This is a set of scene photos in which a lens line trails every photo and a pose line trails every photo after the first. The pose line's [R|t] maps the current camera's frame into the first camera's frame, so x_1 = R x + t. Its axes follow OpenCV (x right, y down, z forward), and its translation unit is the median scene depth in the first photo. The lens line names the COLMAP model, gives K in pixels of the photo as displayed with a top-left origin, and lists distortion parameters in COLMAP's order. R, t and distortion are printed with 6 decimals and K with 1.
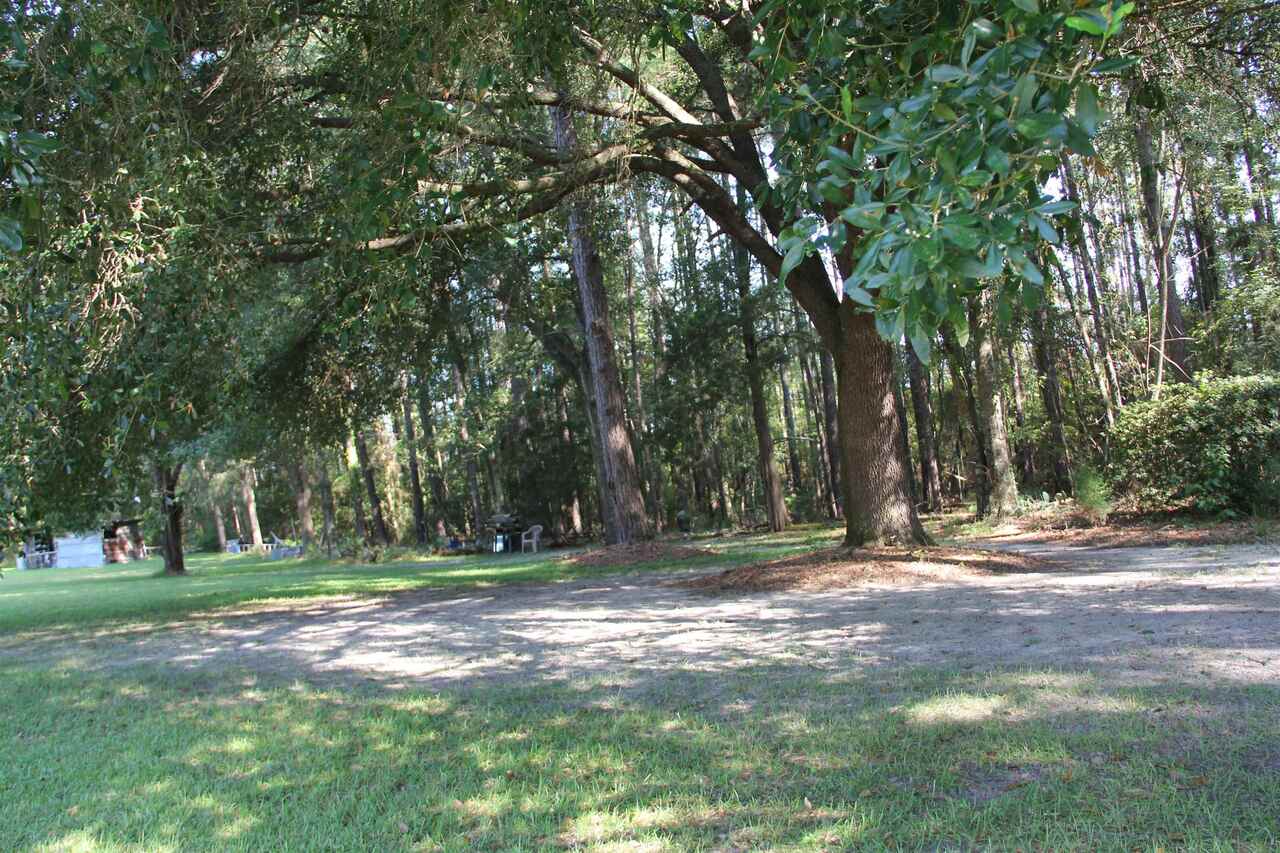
lens RADIAL K [[1169.3, 0, 635.1], [0, 1169.3, 438.4], [0, 0, 1]] dist [-0.157001, 0.227729]
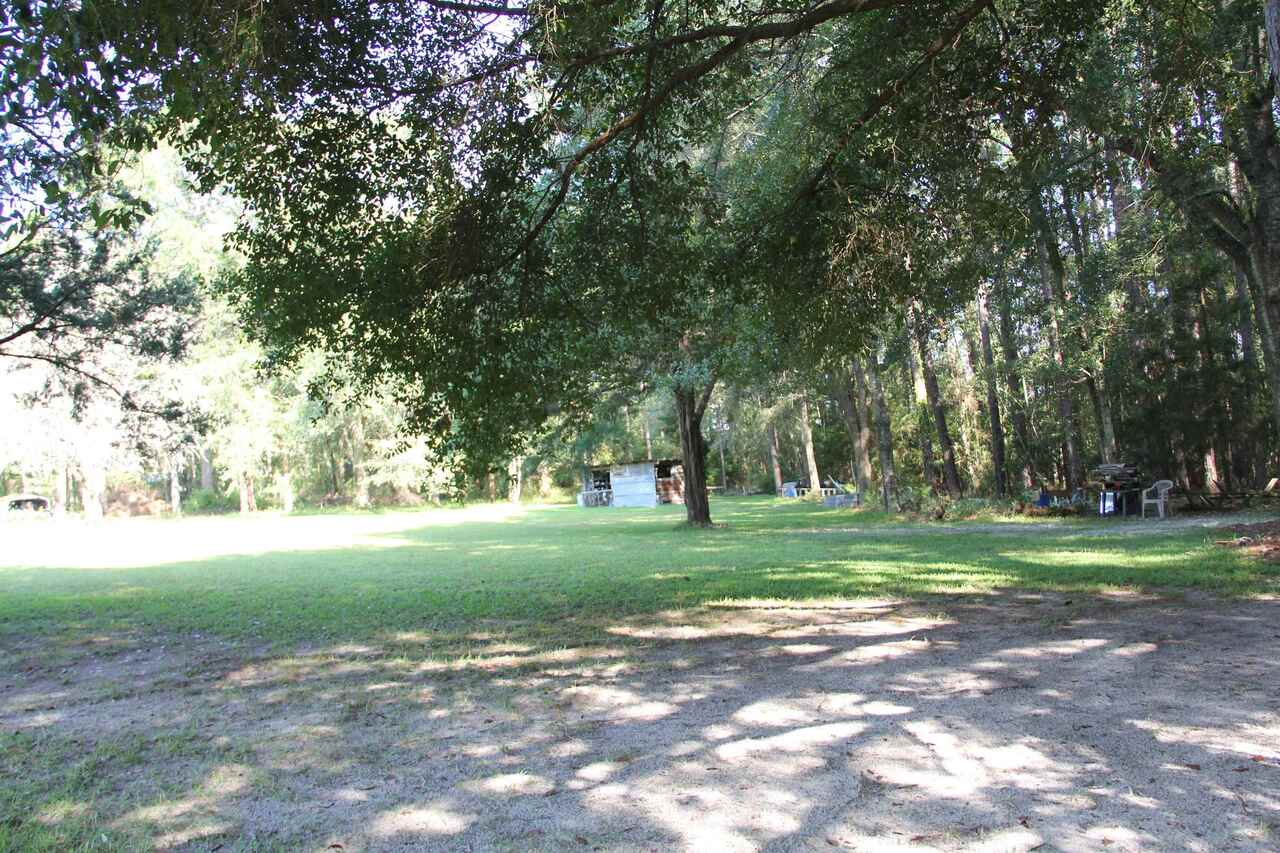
lens RADIAL K [[1169.3, 0, 635.1], [0, 1169.3, 438.4], [0, 0, 1]] dist [-0.157001, 0.227729]
pose [[0.882913, 0.016956, -0.469230, -0.026221], [0.007021, 0.998759, 0.049302, 0.007059], [0.469484, -0.046824, 0.881699, 0.137593]]
